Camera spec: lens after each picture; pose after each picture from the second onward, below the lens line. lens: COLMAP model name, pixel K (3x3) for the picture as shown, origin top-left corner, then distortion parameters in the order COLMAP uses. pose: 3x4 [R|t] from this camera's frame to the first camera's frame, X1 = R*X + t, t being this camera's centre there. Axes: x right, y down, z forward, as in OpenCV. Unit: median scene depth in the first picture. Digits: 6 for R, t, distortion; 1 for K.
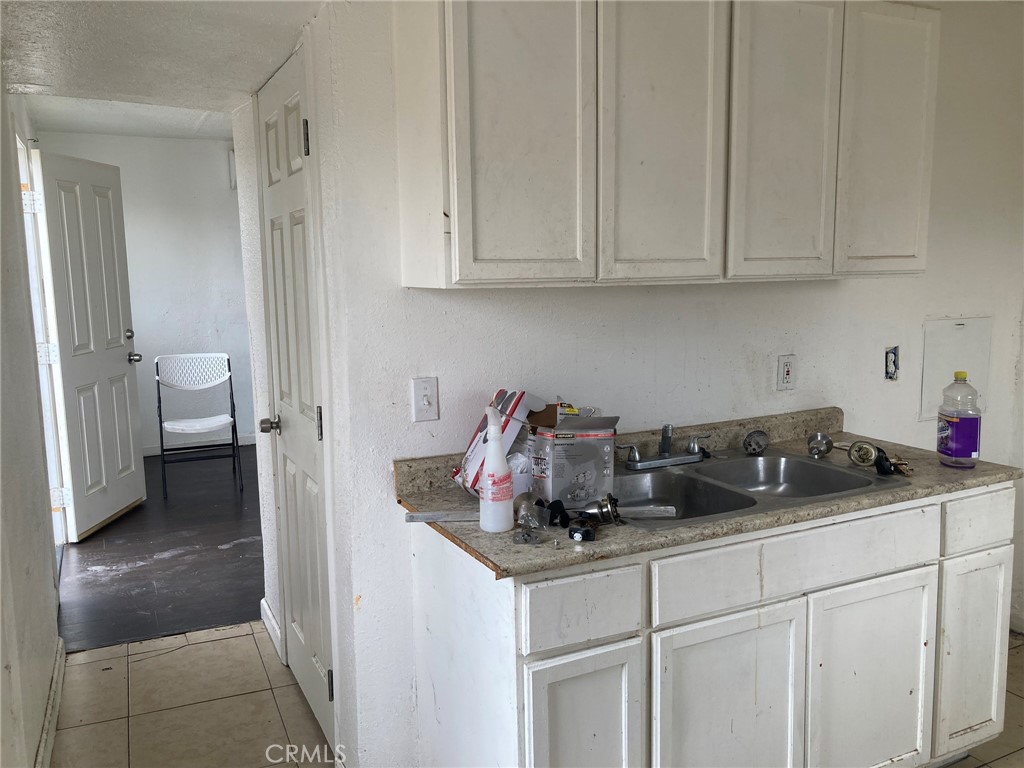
lens RADIAL K [[806.4, 0, 512.0], [0, 806.4, 384.0], [0, 0, 1]] dist [0.003459, -0.007730]
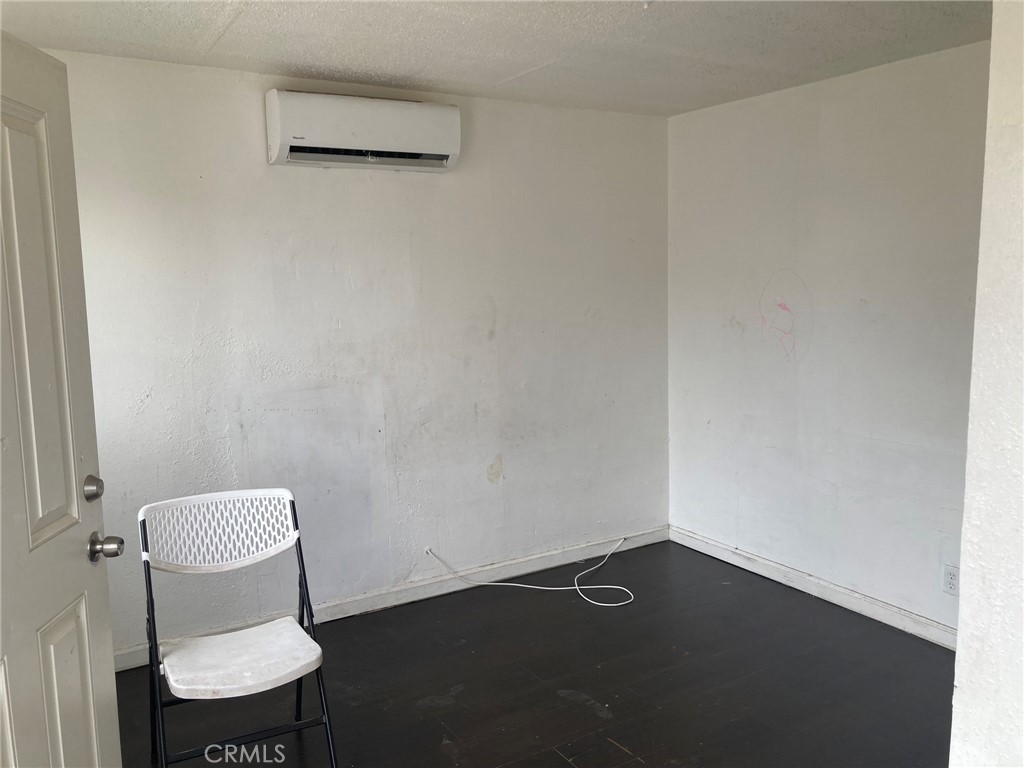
lens RADIAL K [[806.4, 0, 512.0], [0, 806.4, 384.0], [0, 0, 1]] dist [0.003459, -0.007730]
pose [[0.996264, -0.018502, 0.084360, -0.248448], [0.021173, 0.999299, -0.030877, -0.079675], [-0.083729, 0.032548, 0.995957, 0.483639]]
